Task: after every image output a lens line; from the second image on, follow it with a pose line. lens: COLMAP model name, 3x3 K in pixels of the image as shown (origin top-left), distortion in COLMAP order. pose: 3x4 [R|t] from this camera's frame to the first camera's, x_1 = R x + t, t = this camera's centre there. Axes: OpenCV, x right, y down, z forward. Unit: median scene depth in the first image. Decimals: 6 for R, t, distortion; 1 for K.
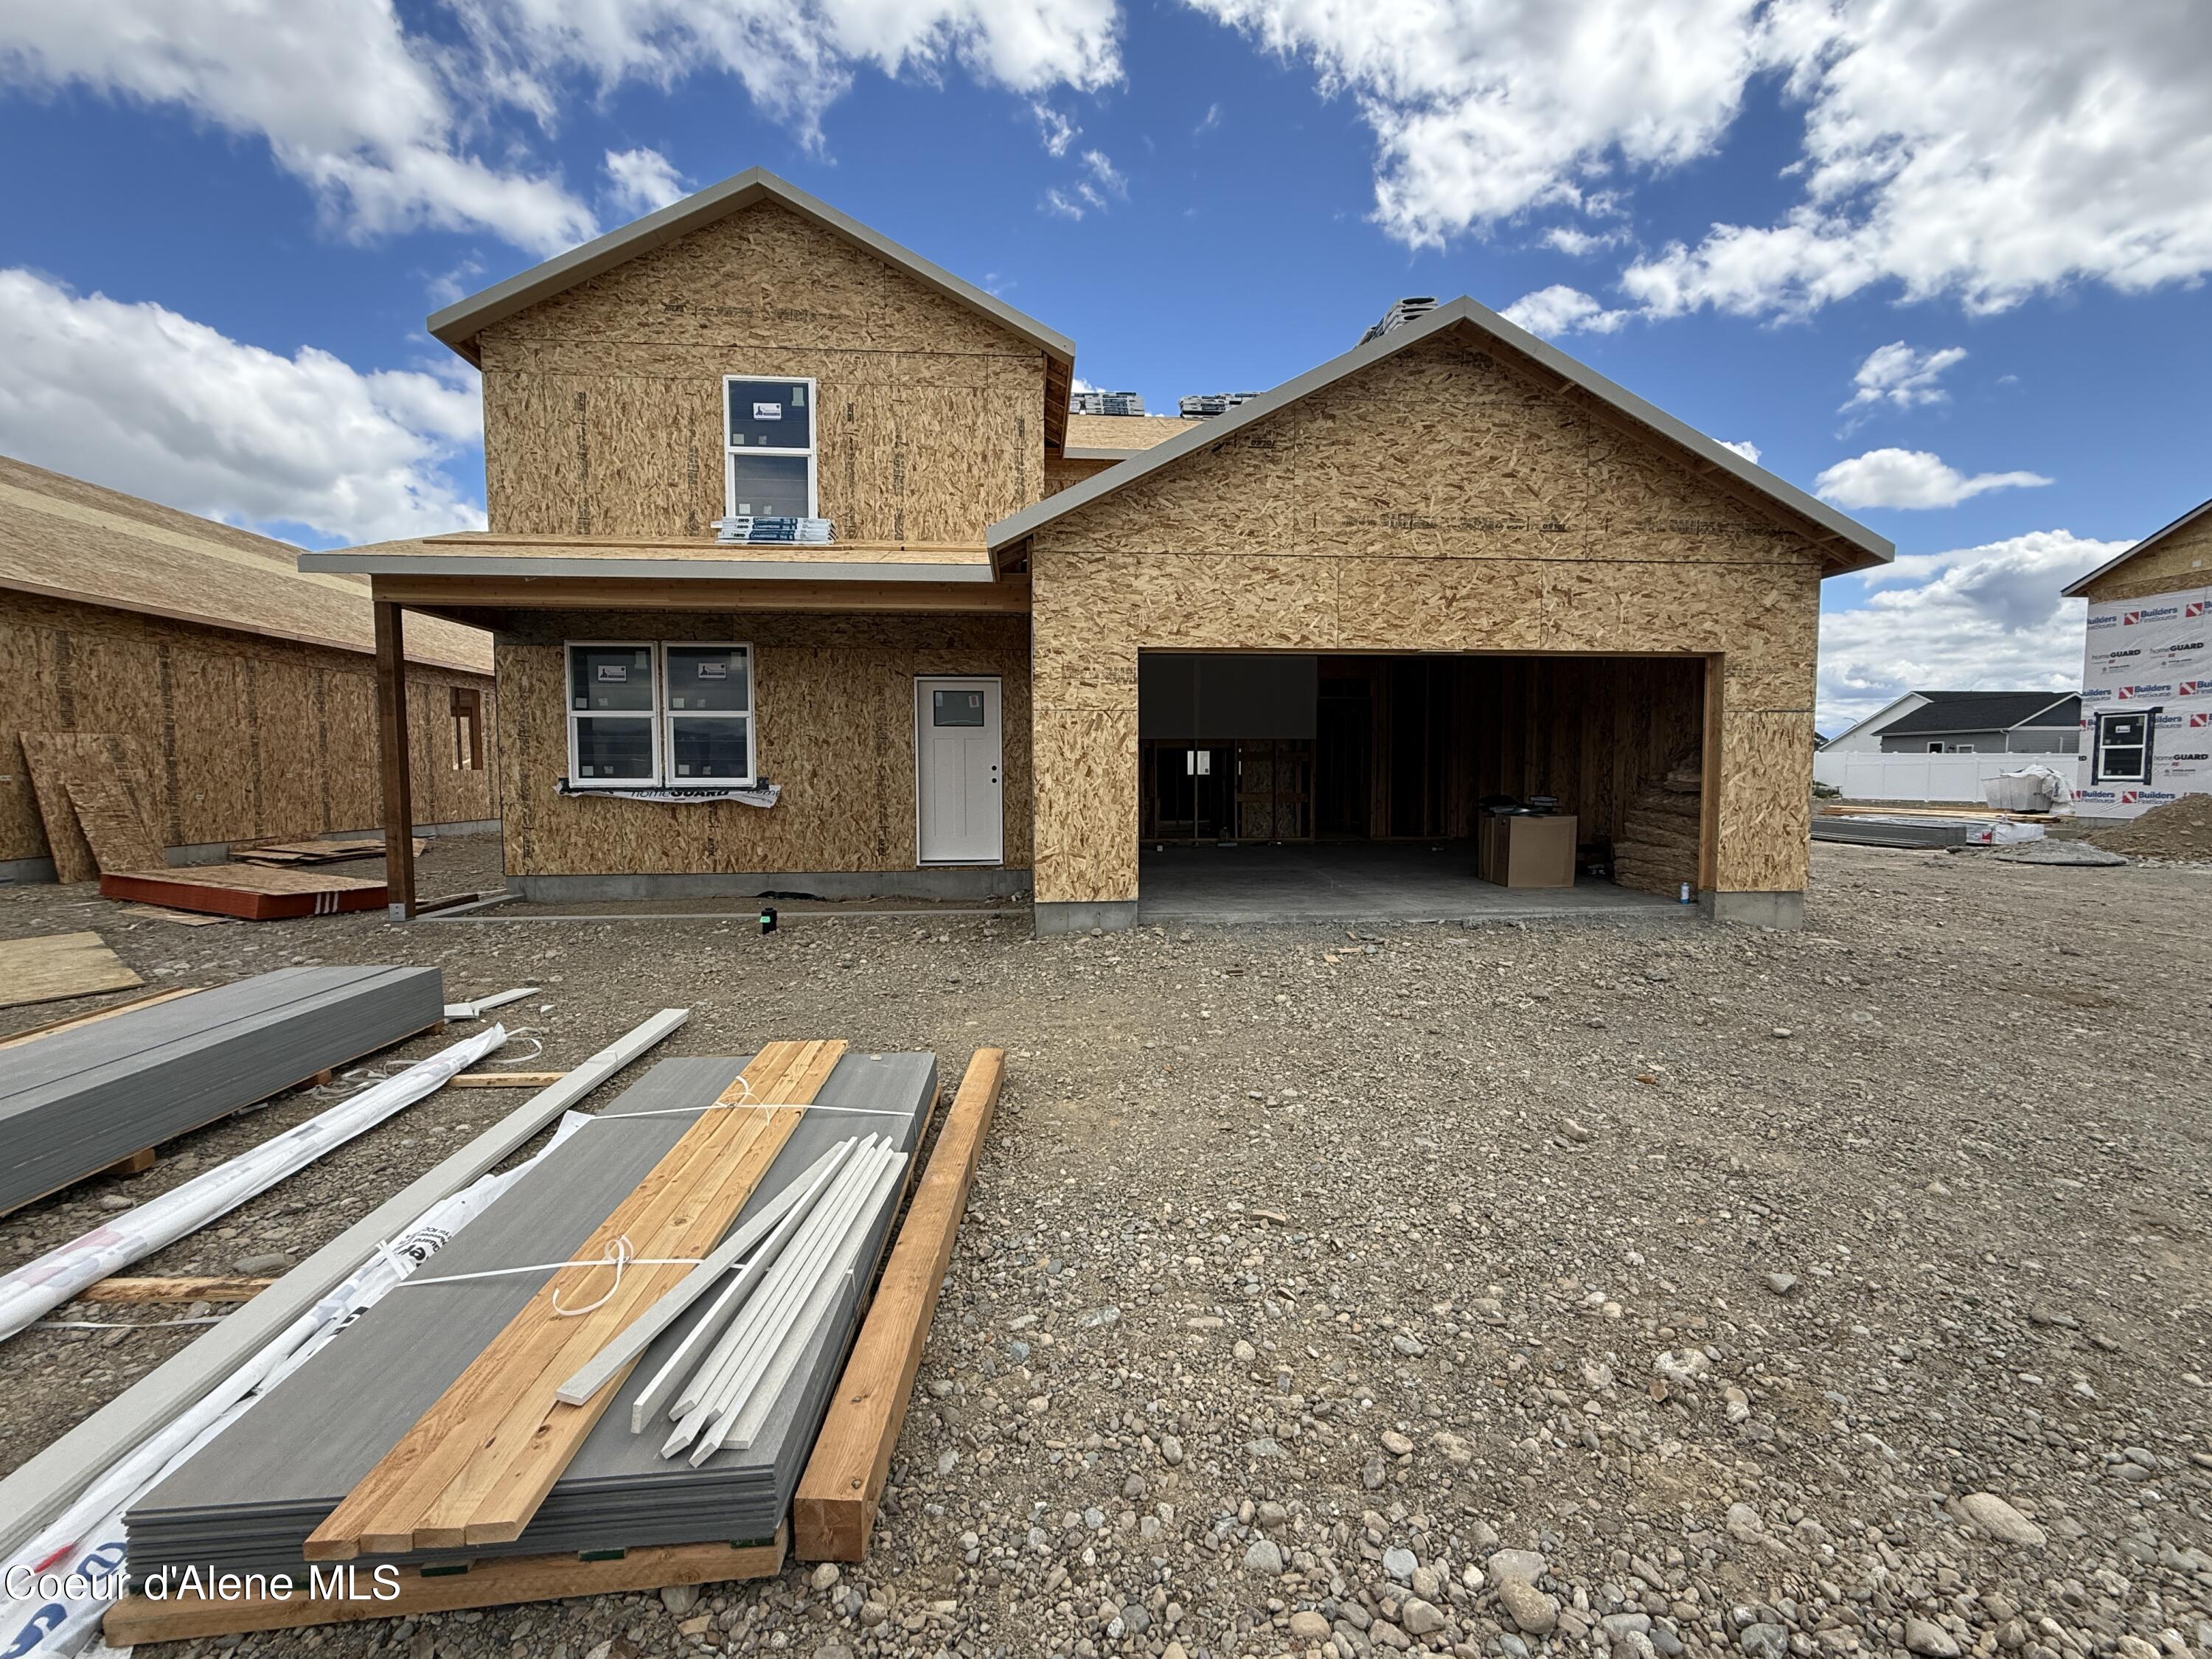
lens RADIAL K [[910.3, 0, 1129.5], [0, 910.3, 828.3], [0, 0, 1]] dist [-0.001838, 0.000899]
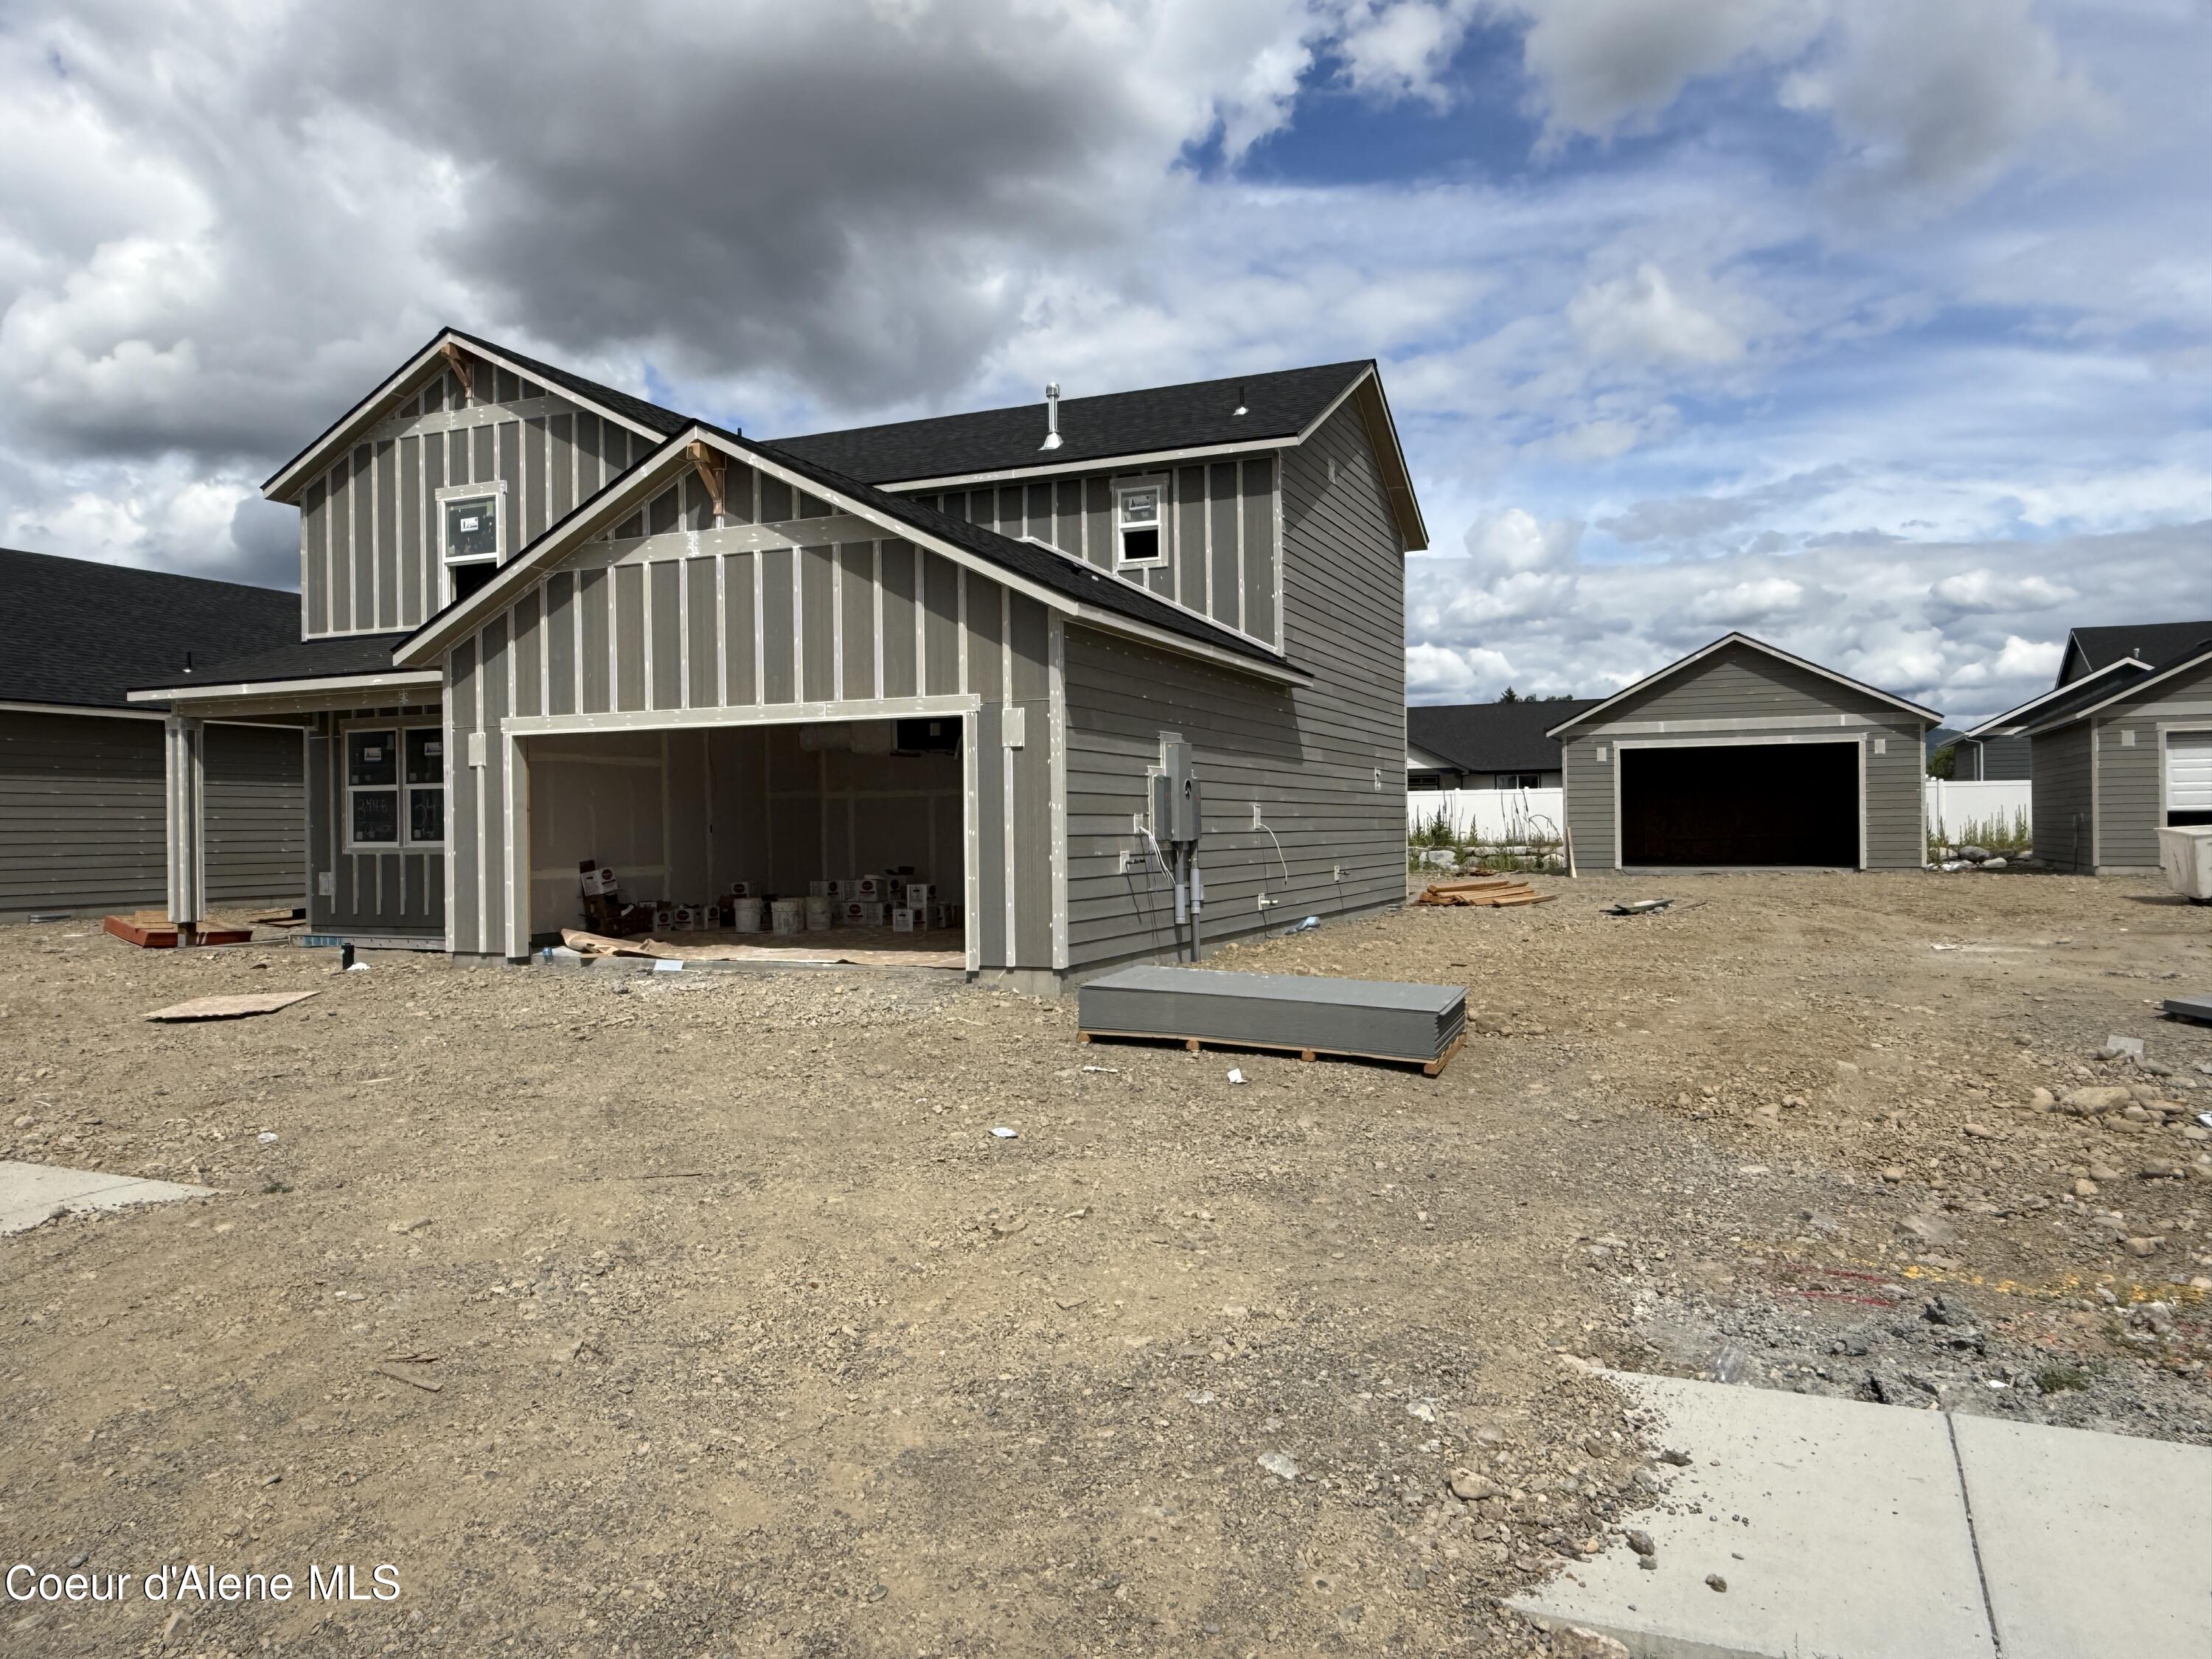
lens RADIAL K [[1558.1, 0, 1162.2], [0, 1558.1, 813.5], [0, 0, 1]] dist [-0.013531, 0.011449]
pose [[0.885184, -0.014490, -0.465015, 1.301106], [-0.016794, 0.997868, -0.063062, 0.019073], [0.464937, 0.063631, 0.883054, -0.316111]]
